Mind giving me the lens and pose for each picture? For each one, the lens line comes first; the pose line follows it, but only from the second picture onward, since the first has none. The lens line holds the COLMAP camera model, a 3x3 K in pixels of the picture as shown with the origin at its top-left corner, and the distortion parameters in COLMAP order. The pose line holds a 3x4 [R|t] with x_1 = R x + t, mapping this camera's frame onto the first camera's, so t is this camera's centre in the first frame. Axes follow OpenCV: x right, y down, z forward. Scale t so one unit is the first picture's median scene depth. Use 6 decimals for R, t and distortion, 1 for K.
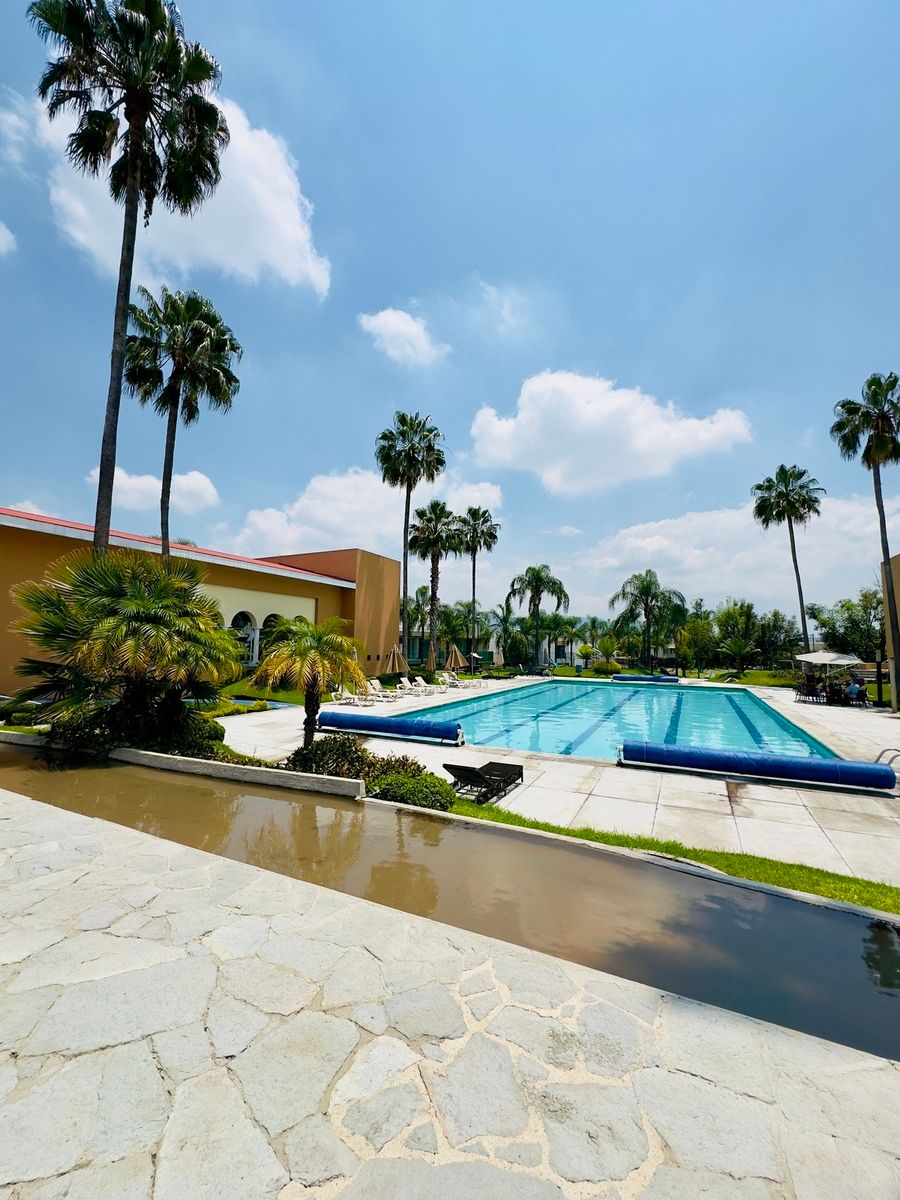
lens RADIAL K [[481.1, 0, 449.8], [0, 481.1, 603.0], [0, 0, 1]] dist [-0.011982, 0.000112]
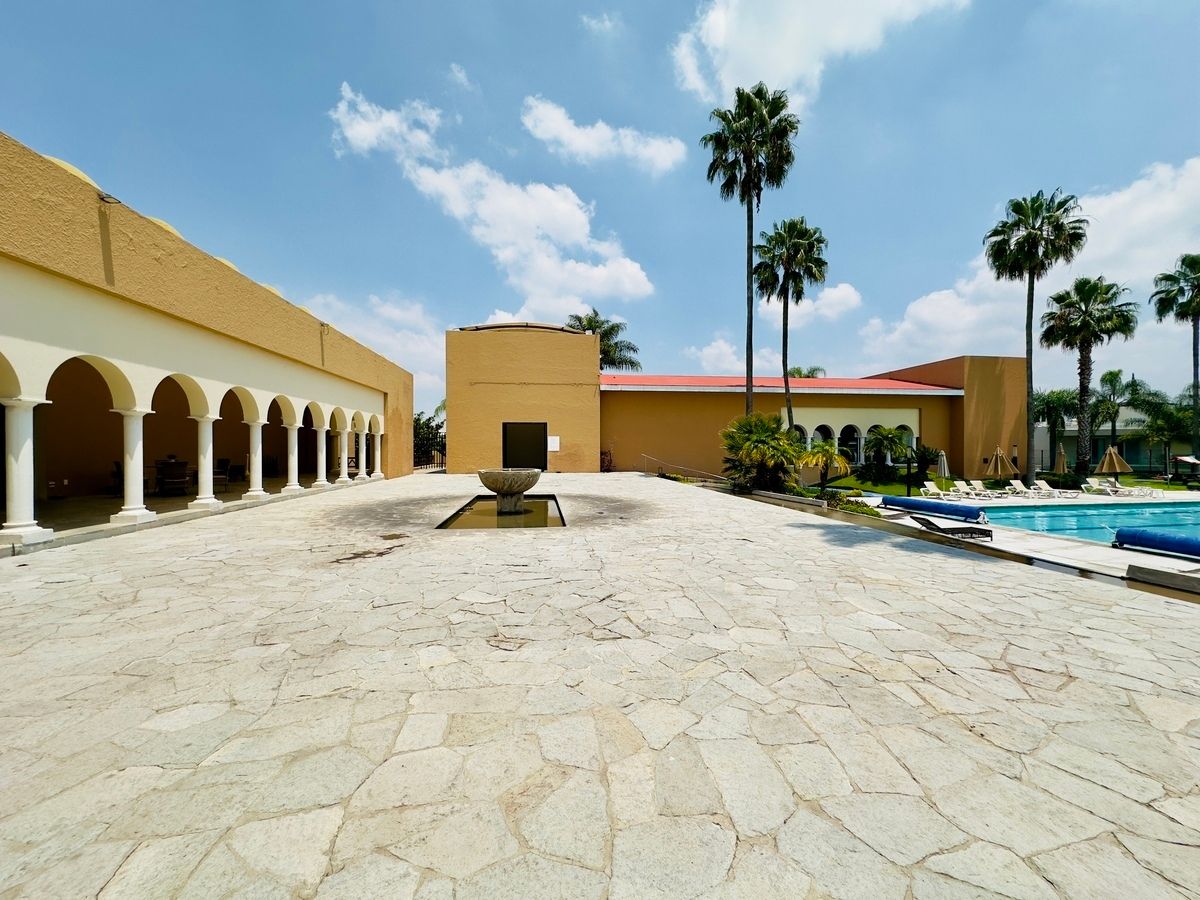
lens RADIAL K [[481.1, 0, 600.3], [0, 481.1, 452.8], [0, 0, 1]] dist [-0.011982, 0.000112]
pose [[0.565124, -0.007259, -0.824974, 0.274179], [0.084491, 0.995213, 0.049121, -0.028817], [0.820668, -0.097462, 0.563032, -0.316621]]
